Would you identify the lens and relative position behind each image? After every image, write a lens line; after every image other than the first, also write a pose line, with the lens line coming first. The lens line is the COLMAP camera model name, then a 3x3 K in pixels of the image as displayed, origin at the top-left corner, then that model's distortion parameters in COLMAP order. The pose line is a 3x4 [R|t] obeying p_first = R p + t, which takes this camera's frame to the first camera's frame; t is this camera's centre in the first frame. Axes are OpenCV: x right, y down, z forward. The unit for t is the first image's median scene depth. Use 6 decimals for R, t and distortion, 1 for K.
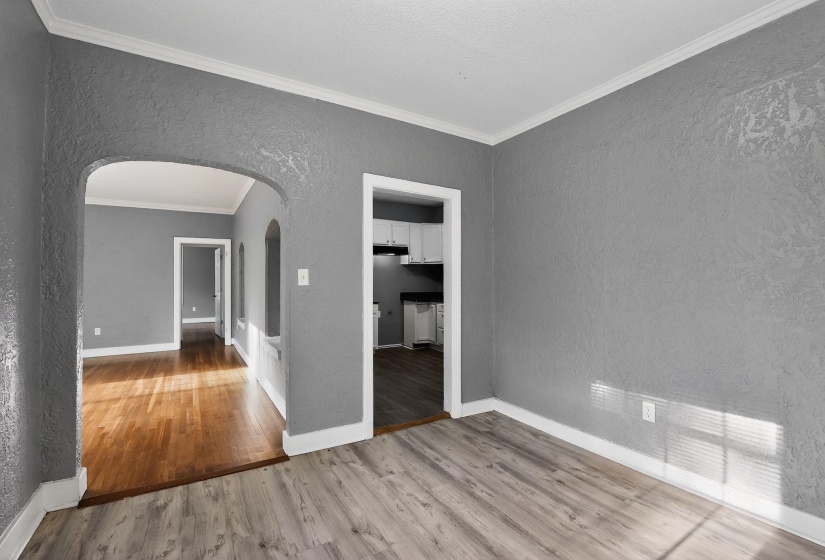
lens RADIAL K [[375.0, 0, 412.6], [0, 375.0, 272.1], [0, 0, 1]] dist [-0.014970, 0.001733]
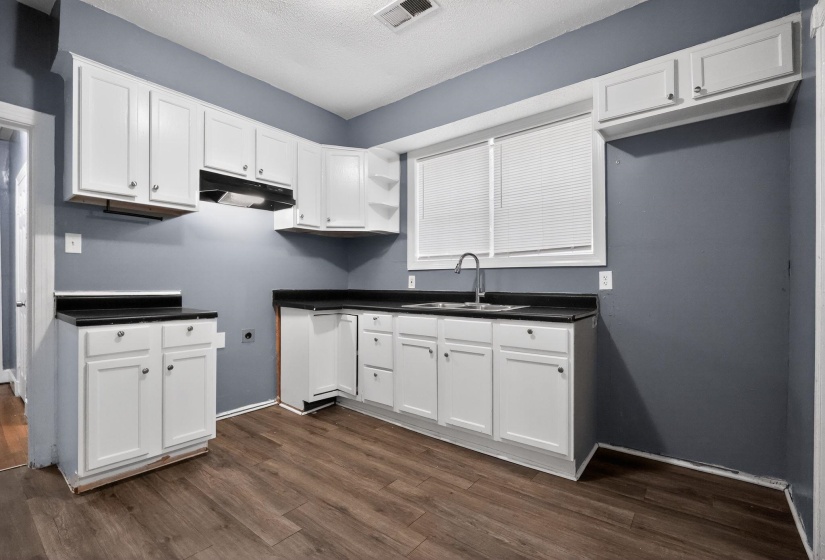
lens RADIAL K [[375.0, 0, 412.0], [0, 375.0, 281.3], [0, 0, 1]] dist [-0.014970, 0.001733]
pose [[0.935193, 0.009390, 0.354014, -0.073233], [-0.015915, 0.999753, 0.015523, 0.069278], [-0.353781, -0.020151, 0.935111, 1.030510]]
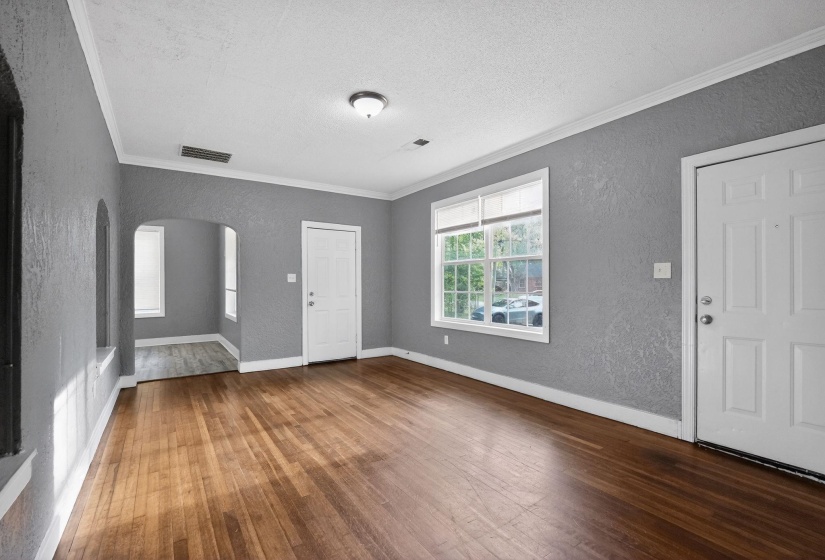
lens RADIAL K [[375.0, 0, 409.5], [0, 375.0, 285.6], [0, 0, 1]] dist [-0.014970, 0.001733]
pose [[-0.998598, 0.013304, -0.051242, -1.134090], [0.014605, 0.999579, -0.025090, 0.080710], [0.050886, -0.025803, -0.998371, 2.094803]]
